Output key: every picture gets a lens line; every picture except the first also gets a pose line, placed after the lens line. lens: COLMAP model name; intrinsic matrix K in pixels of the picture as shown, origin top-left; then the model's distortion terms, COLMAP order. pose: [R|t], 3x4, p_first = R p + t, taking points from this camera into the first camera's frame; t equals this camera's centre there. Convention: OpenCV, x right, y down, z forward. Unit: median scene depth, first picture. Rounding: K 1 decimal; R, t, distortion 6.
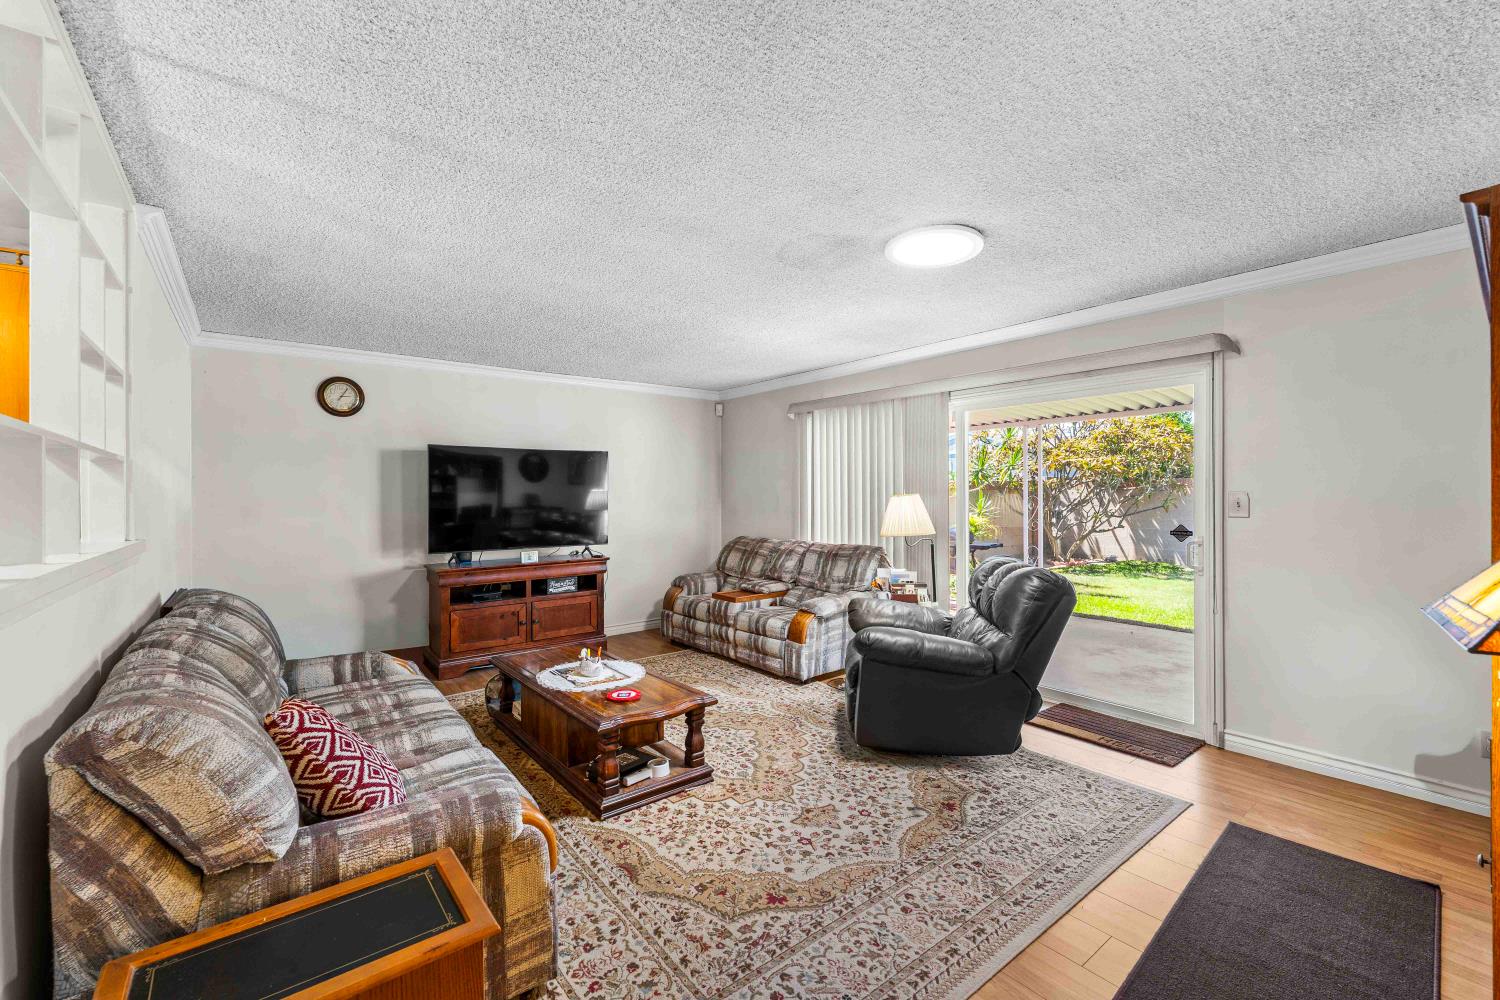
lens RADIAL K [[612.7, 0, 762.7], [0, 612.7, 491.6], [0, 0, 1]] dist [0.000084, -0.000958]
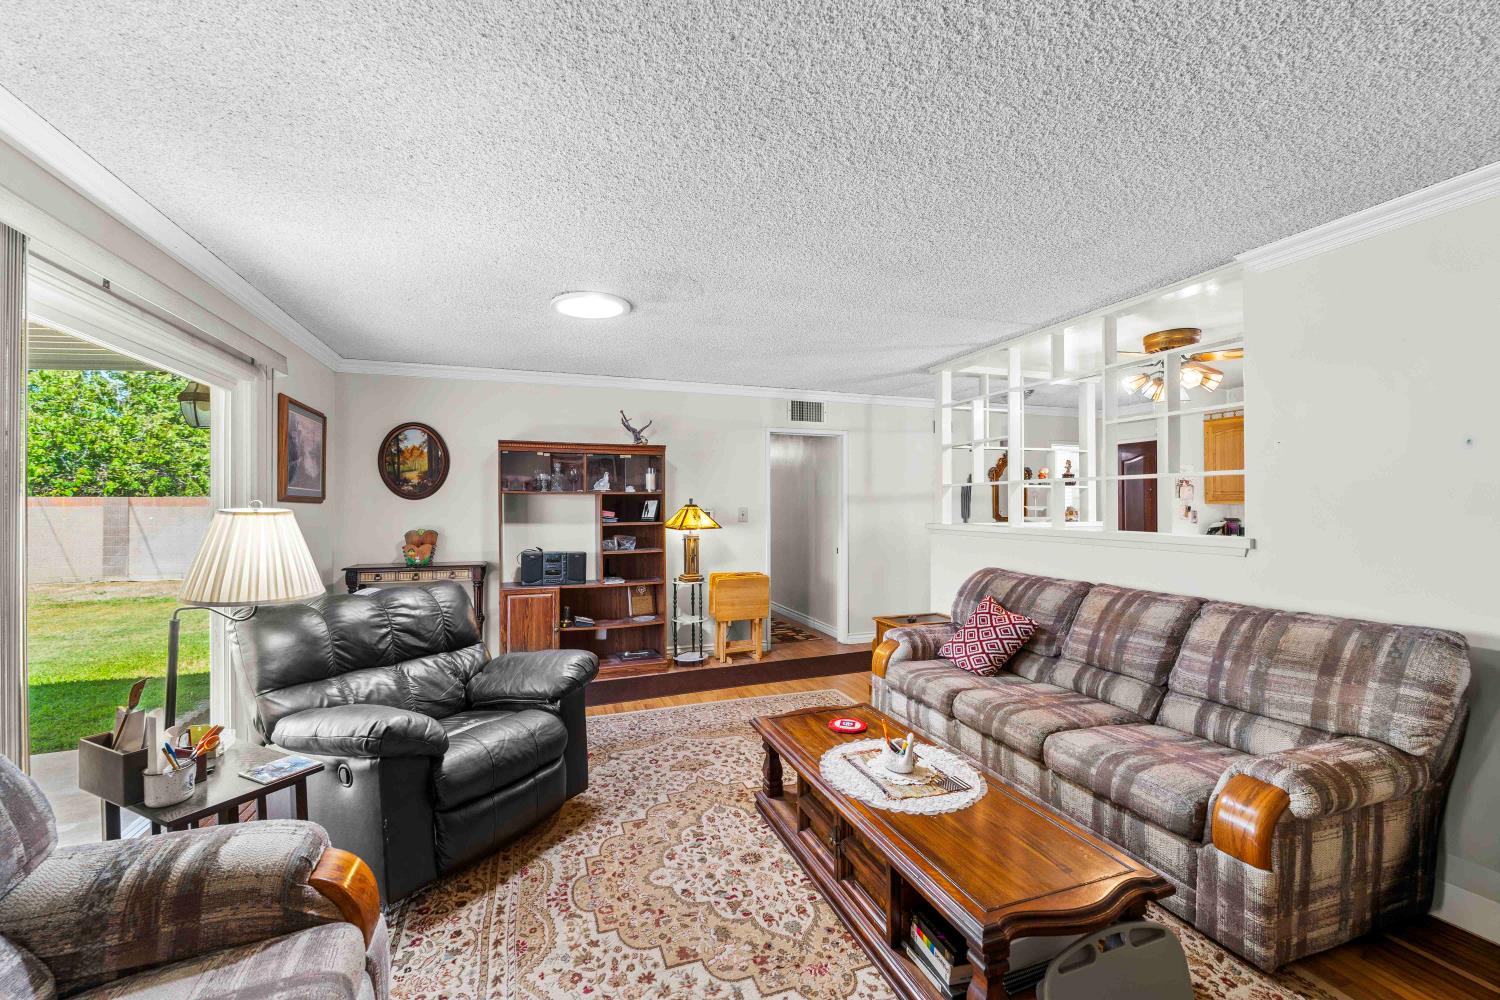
lens RADIAL K [[612.7, 0, 754.3], [0, 612.7, 505.6], [0, 0, 1]] dist [0.000084, -0.000958]
pose [[-0.941703, 0.007153, 0.336368, -0.486182], [0.005252, 0.999965, -0.006562, 0.015849], [-0.336403, -0.004413, -0.941708, 2.290426]]
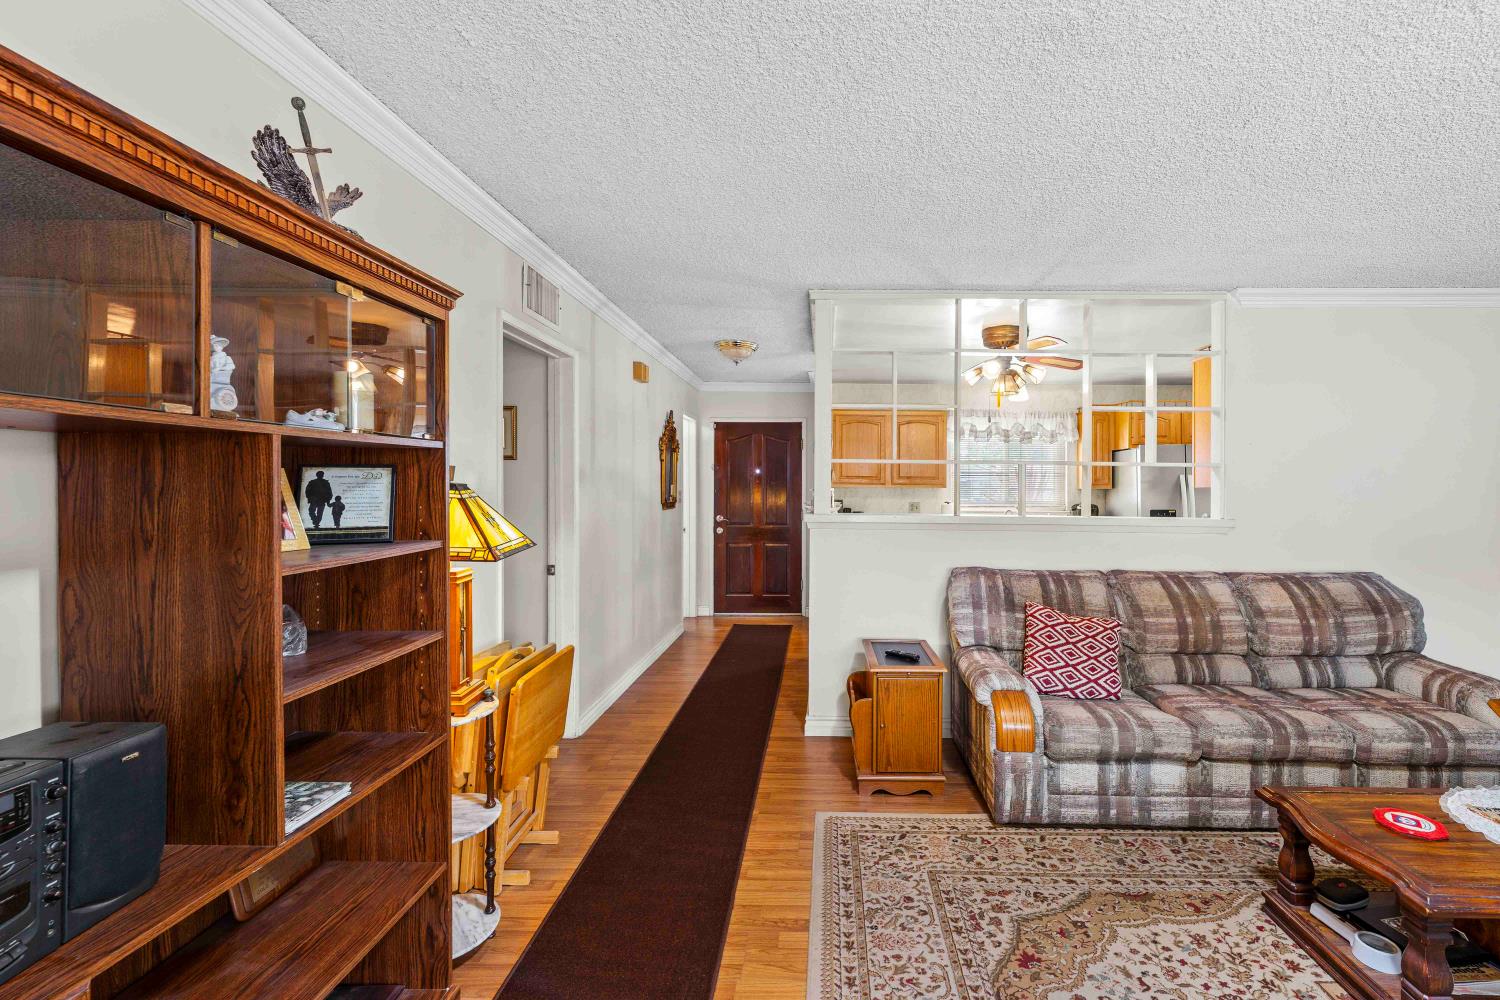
lens RADIAL K [[648.2, 0, 807.3], [0, 648.2, 492.0], [0, 0, 1]] dist [0.001375, -0.000160]
pose [[-0.646655, 0.007287, -0.762748, 0.780221], [0.000143, 0.999956, 0.009431, -0.001794], [0.762783, 0.005989, -0.646627, 1.152446]]
